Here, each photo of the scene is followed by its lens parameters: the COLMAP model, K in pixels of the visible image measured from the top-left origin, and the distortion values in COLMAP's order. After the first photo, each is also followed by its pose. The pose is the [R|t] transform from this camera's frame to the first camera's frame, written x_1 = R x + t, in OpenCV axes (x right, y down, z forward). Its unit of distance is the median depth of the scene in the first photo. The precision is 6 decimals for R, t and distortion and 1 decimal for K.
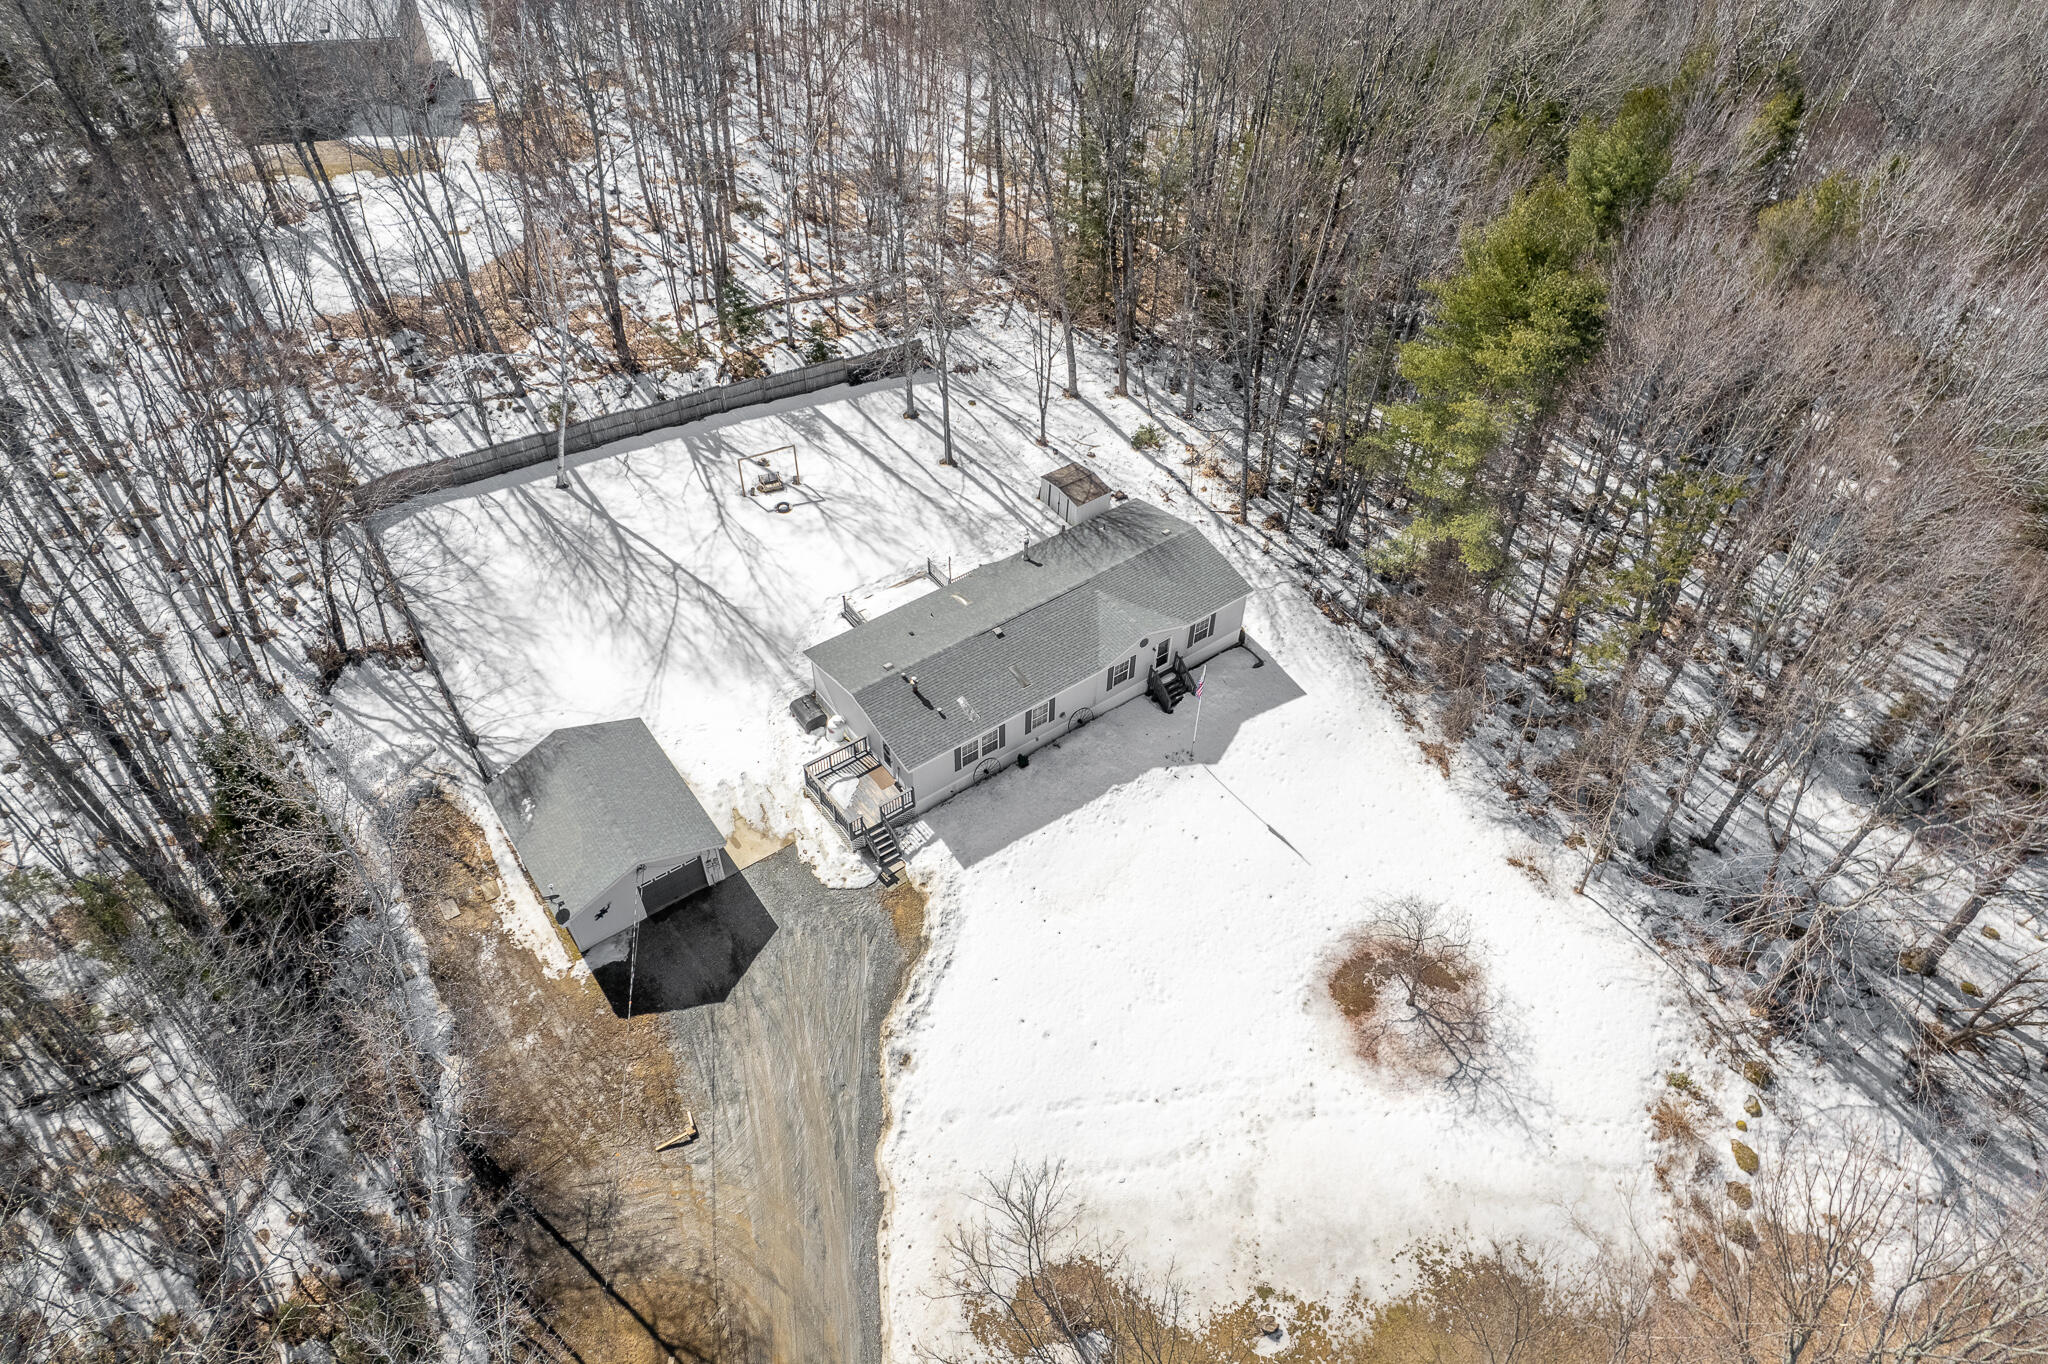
lens RADIAL K [[1321.6, 0, 1021.8], [0, 1321.6, 717.4], [0, 0, 1]] dist [-0.078441, 0.061885]
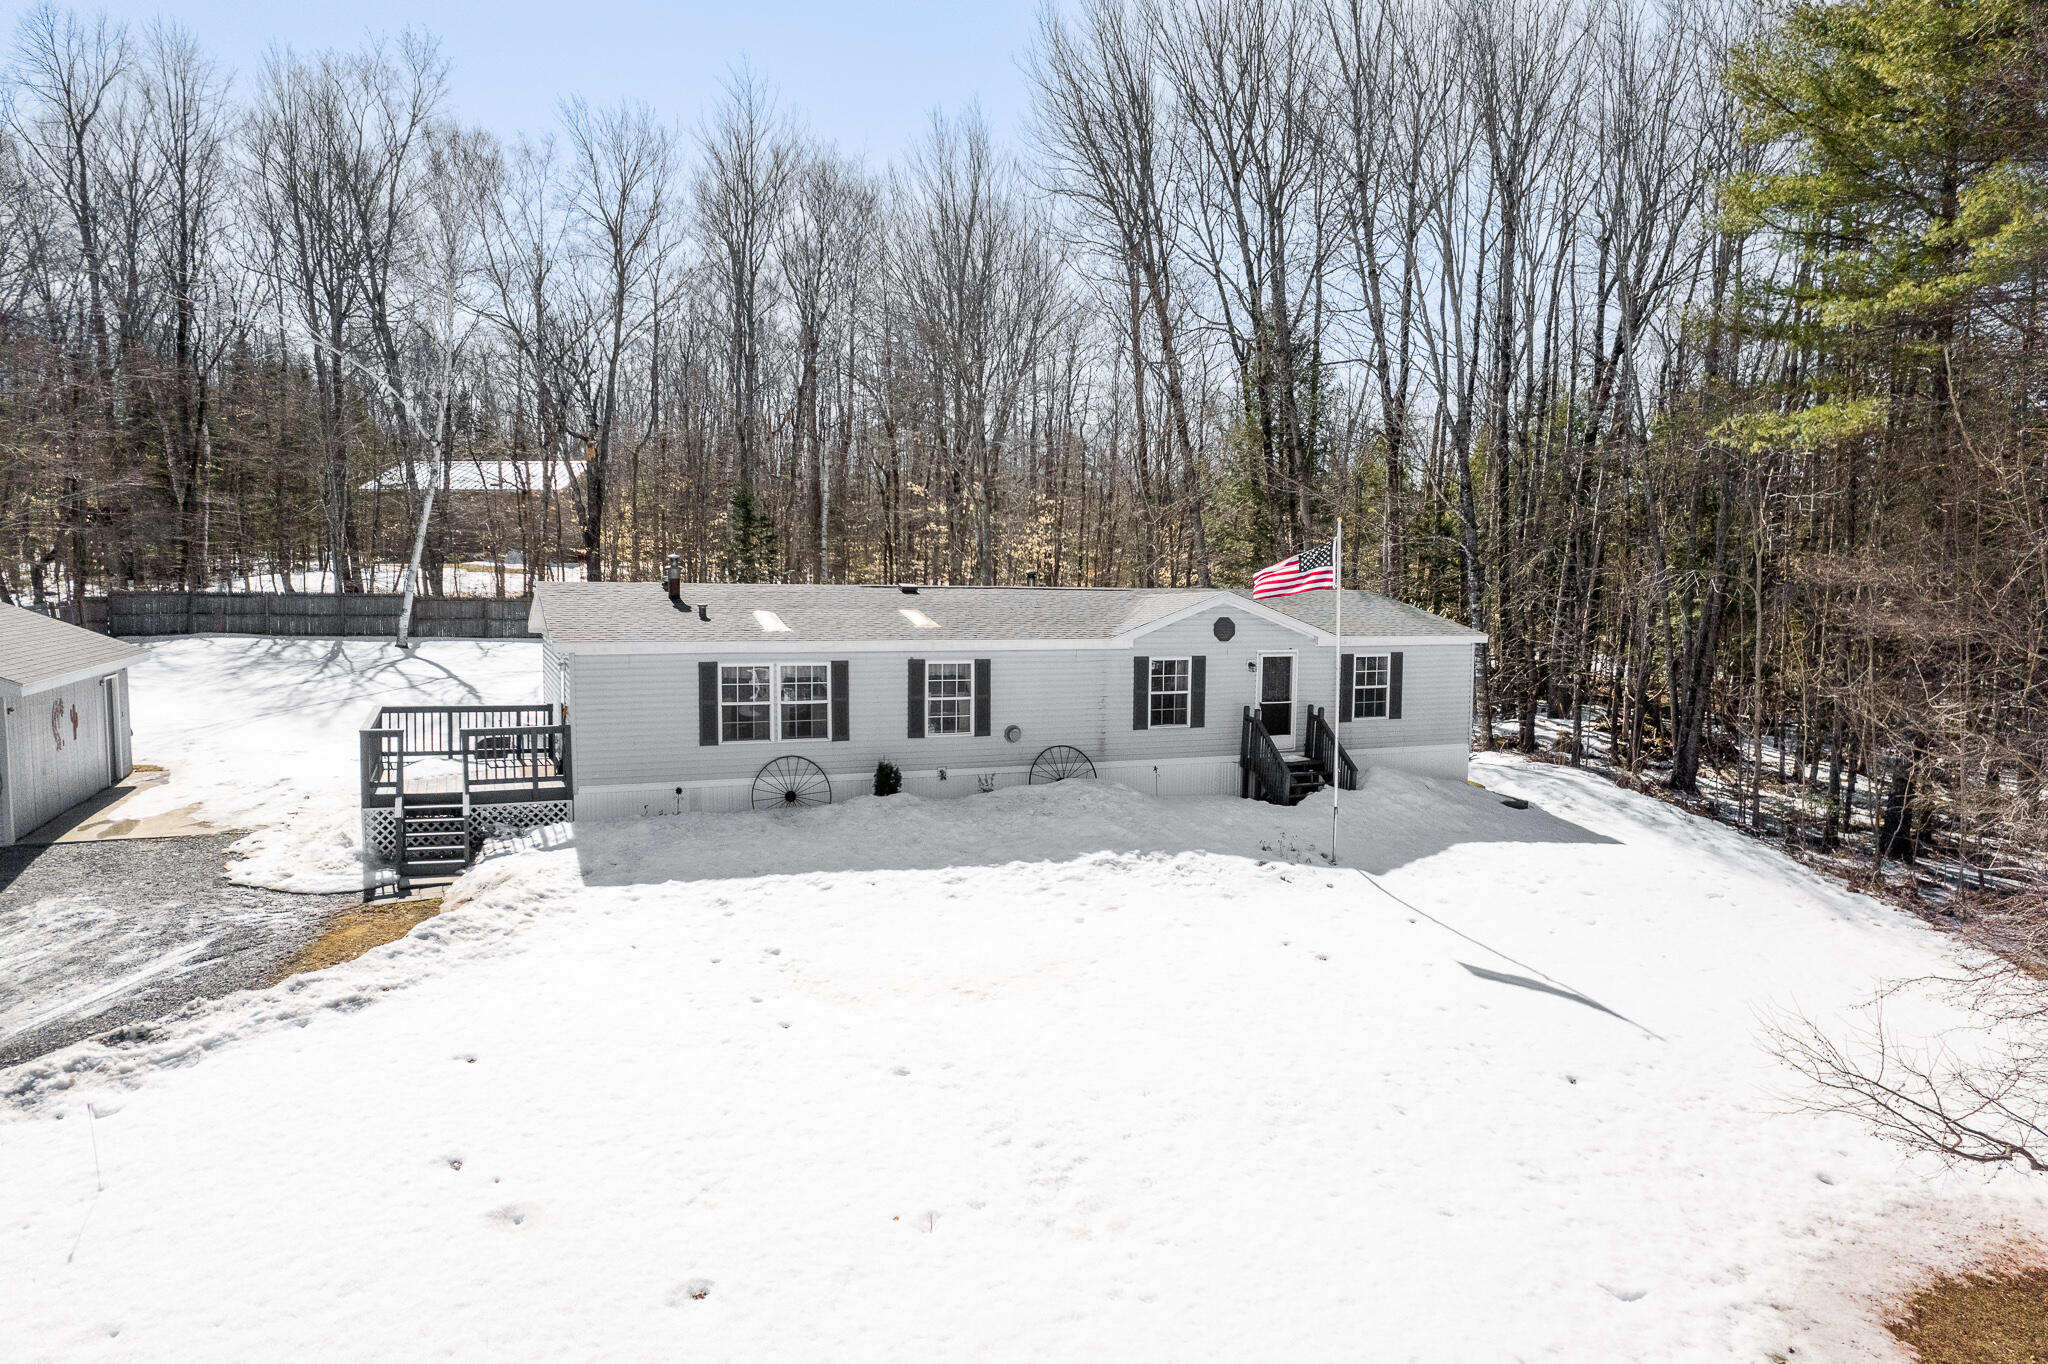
lens RADIAL K [[1321.6, 0, 1021.8], [0, 1321.6, 717.4], [0, 0, 1]] dist [-0.078441, 0.061885]
pose [[0.972081, 0.023584, -0.233456, 0.138092], [-0.171103, 0.752077, -0.636477, 0.273741], [0.160567, 0.658653, 0.735116, 0.726131]]
